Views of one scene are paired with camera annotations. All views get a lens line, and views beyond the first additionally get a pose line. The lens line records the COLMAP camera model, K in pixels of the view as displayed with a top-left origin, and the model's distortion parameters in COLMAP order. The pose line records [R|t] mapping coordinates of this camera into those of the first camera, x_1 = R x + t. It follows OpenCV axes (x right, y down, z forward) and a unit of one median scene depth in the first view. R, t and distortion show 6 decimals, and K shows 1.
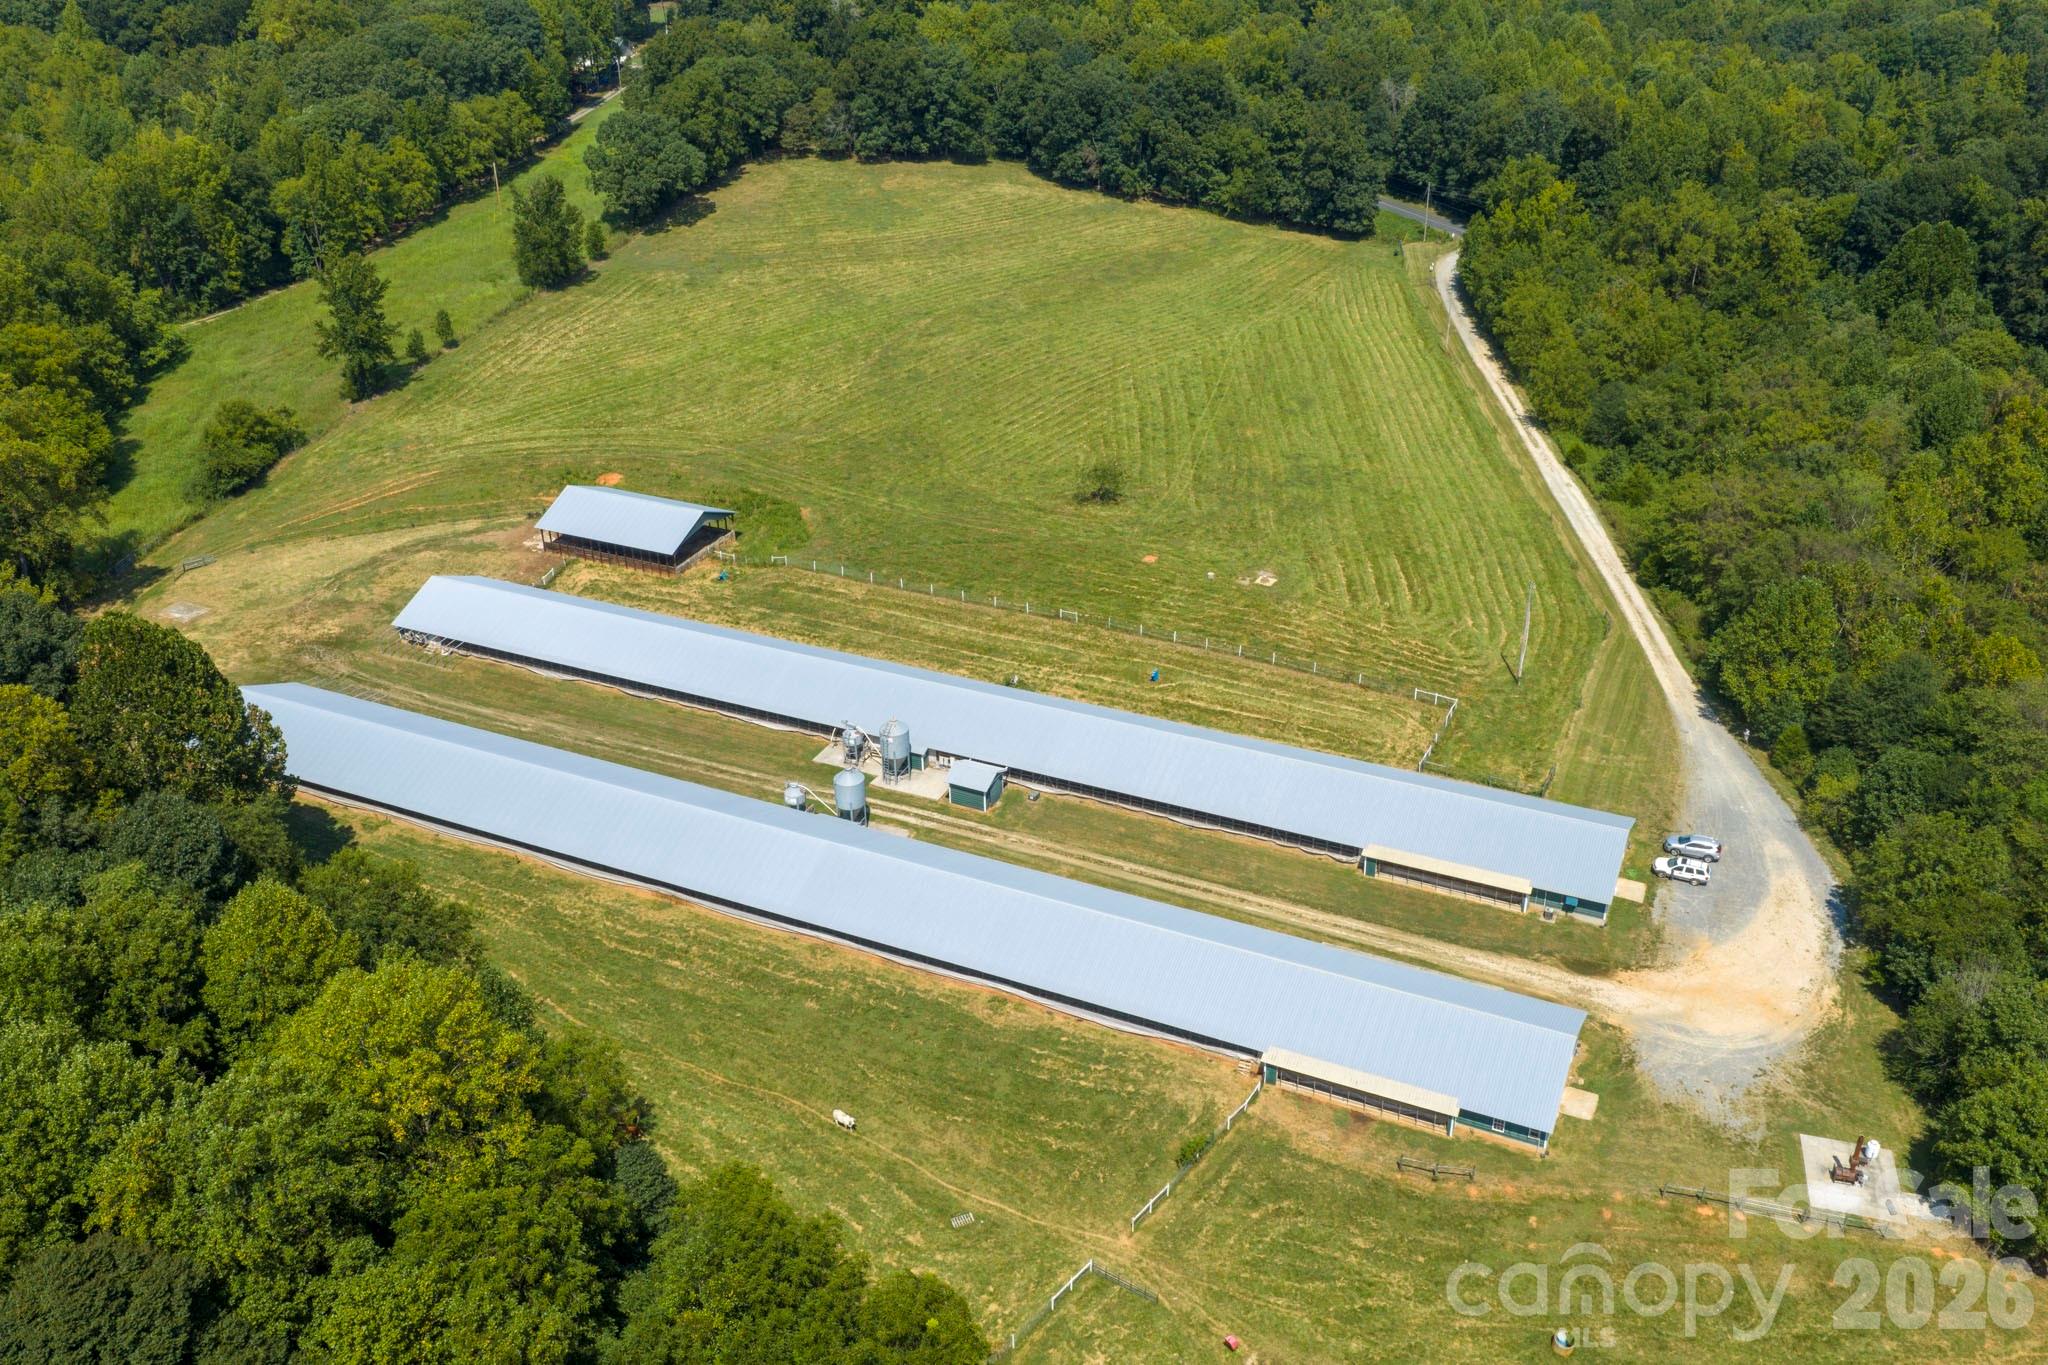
lens RADIAL K [[1697.4, 0, 1024.0], [0, 1697.4, 682.5], [0, 0, 1]] dist [0.000610, -0.001485]
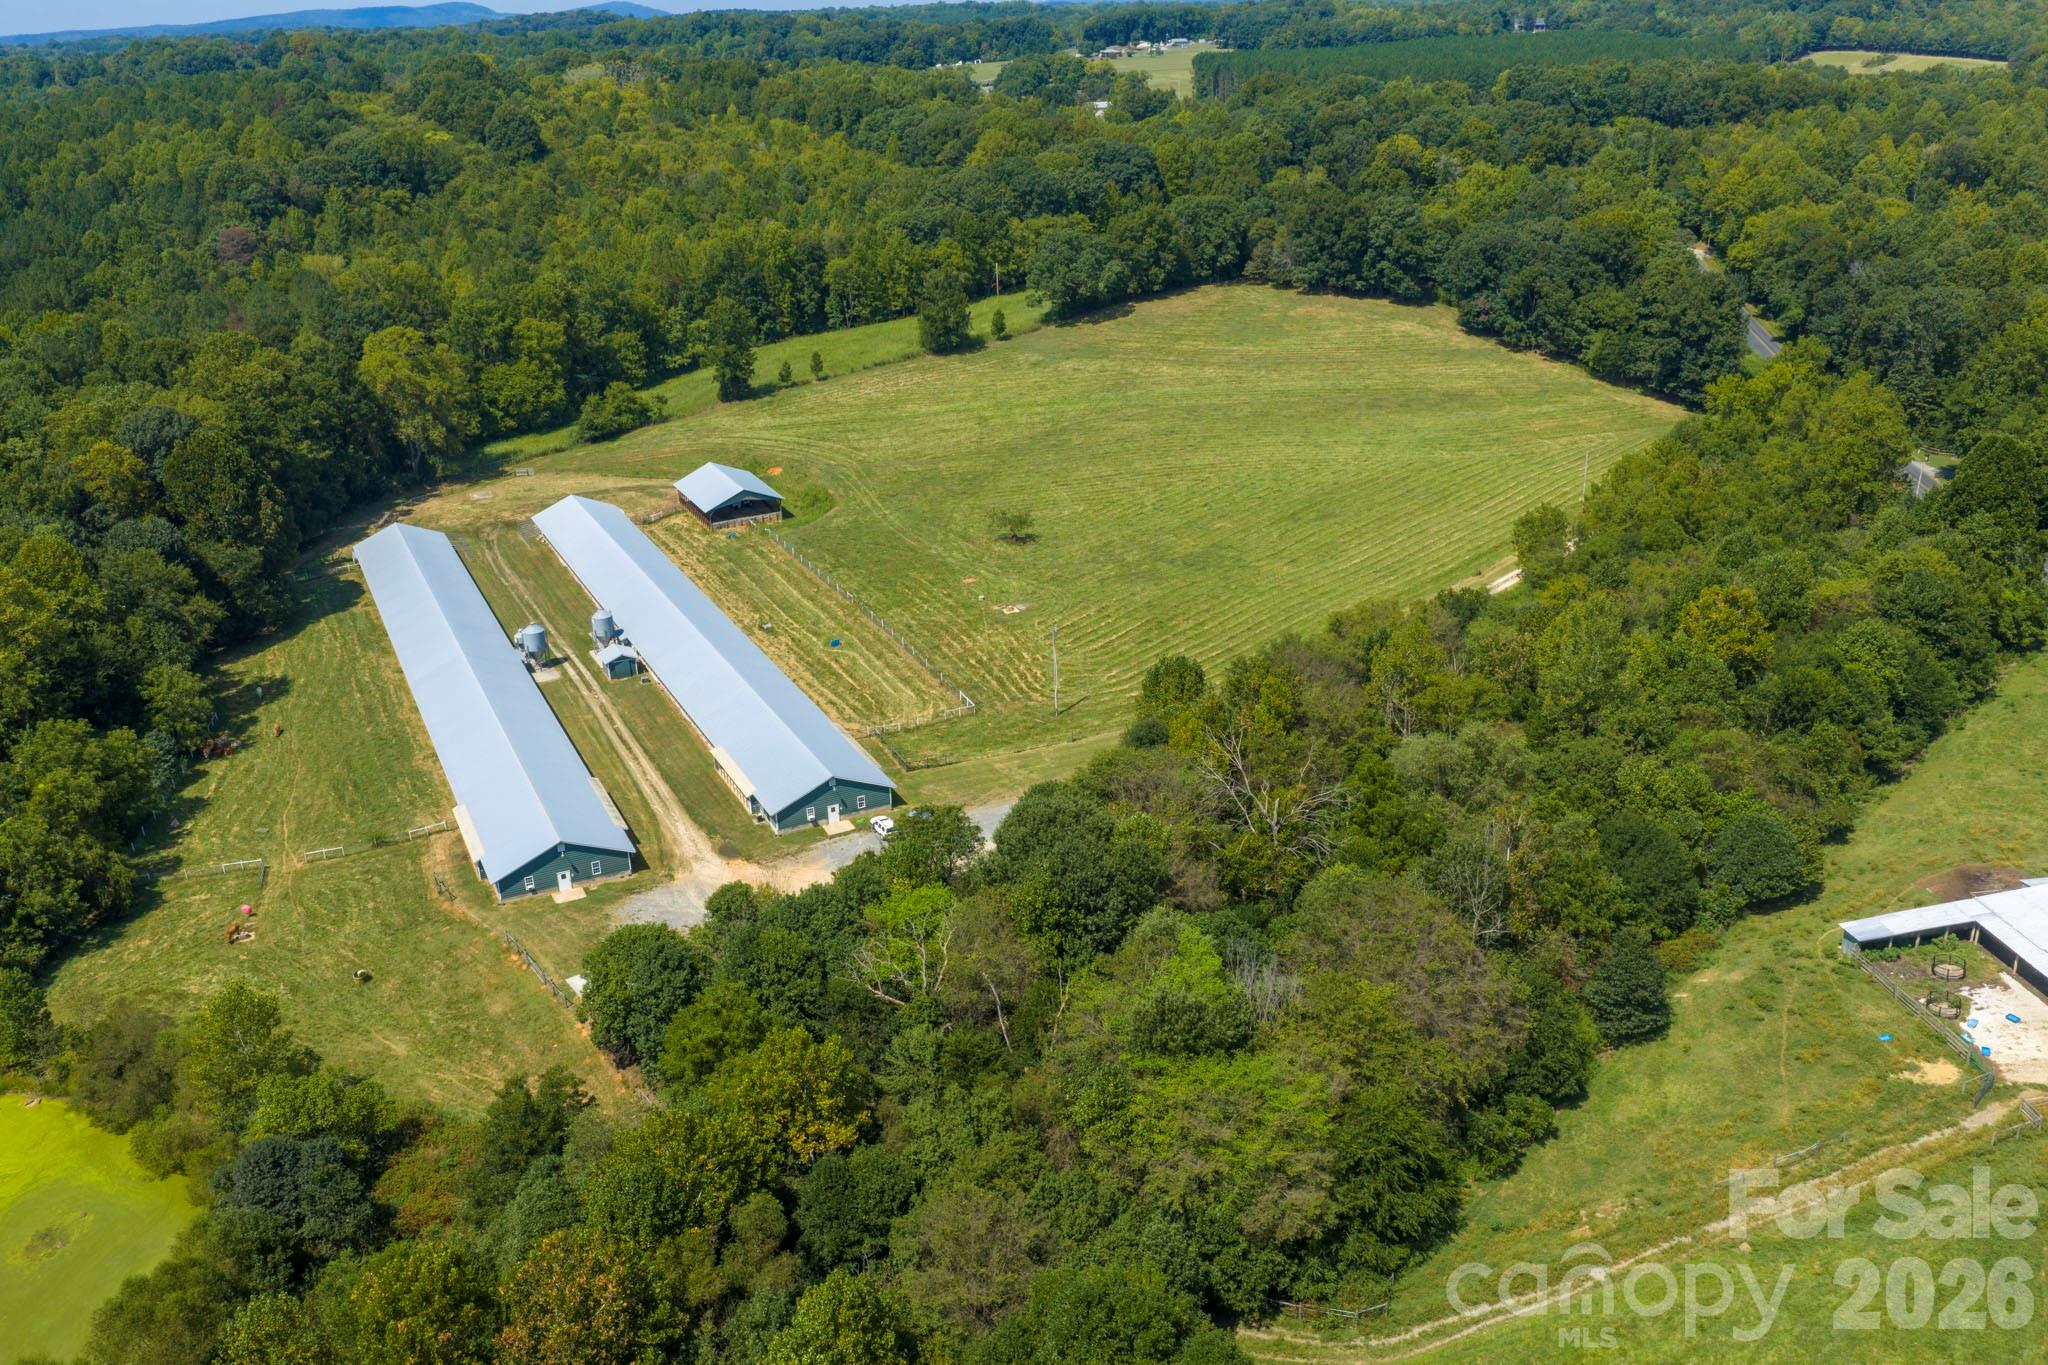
lens RADIAL K [[1695.2, 0, 1024.0], [0, 1695.2, 682.5], [0, 0, 1]] dist [0.003926, -0.010263]
pose [[0.780143, 0.222823, -0.584574, 0.566846], [-0.272230, 0.962226, 0.003469, -0.011022], [0.563265, 0.156432, 0.811333, 0.020672]]
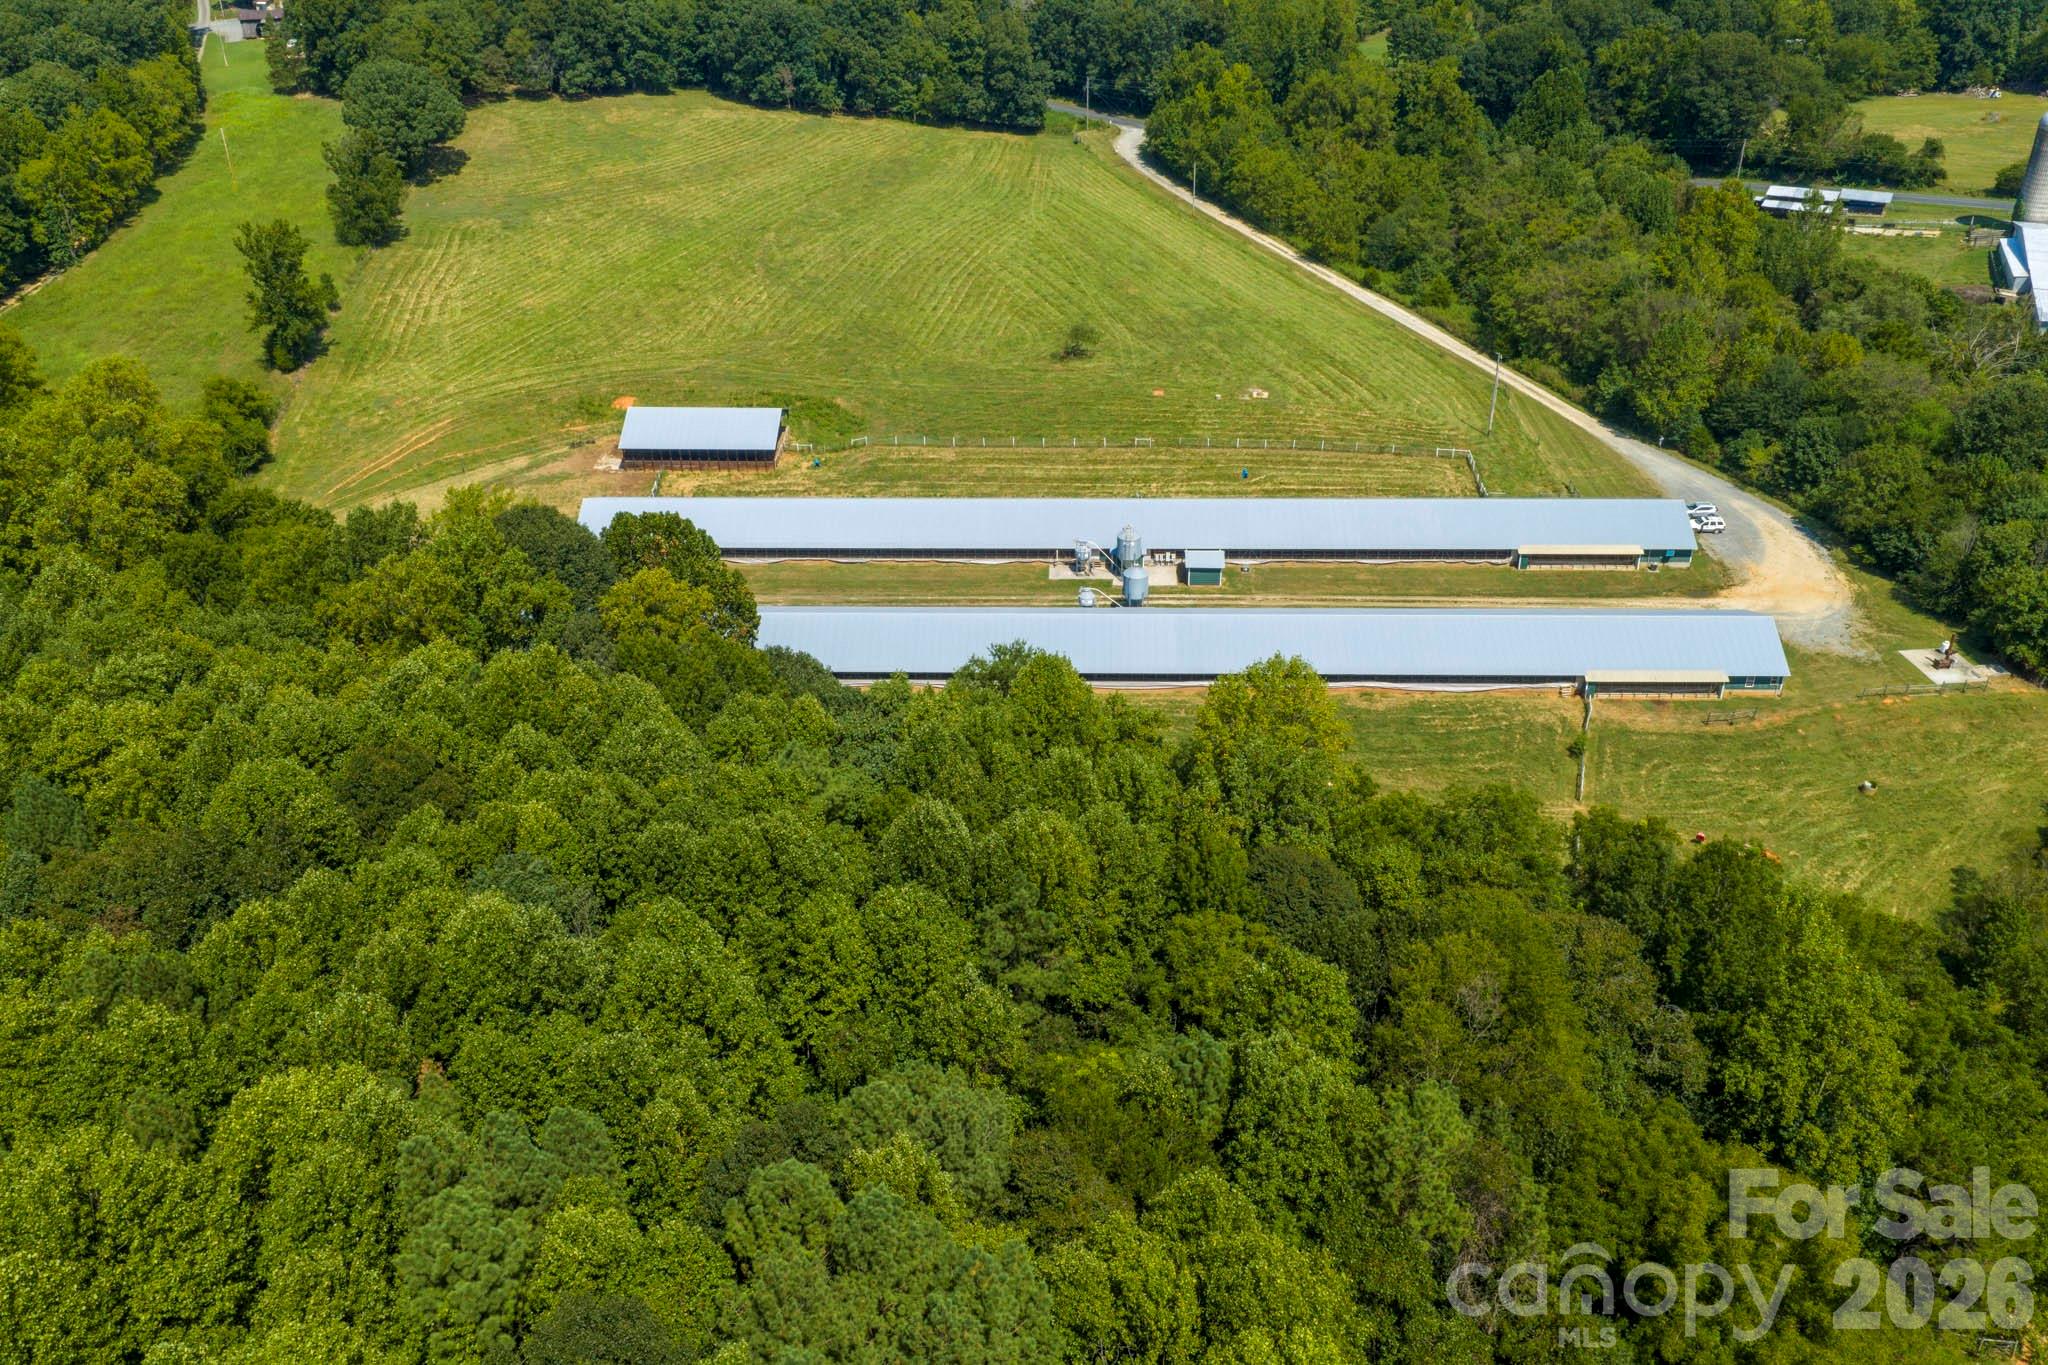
lens RADIAL K [[1697.4, 0, 1024.0], [0, 1697.4, 682.5], [0, 0, 1]] dist [0.000610, -0.001485]
pose [[0.917134, -0.198707, 0.345515, -0.312624], [0.185592, 0.980058, 0.071001, 0.016346], [-0.352734, -0.000992, 0.935723, -0.056513]]
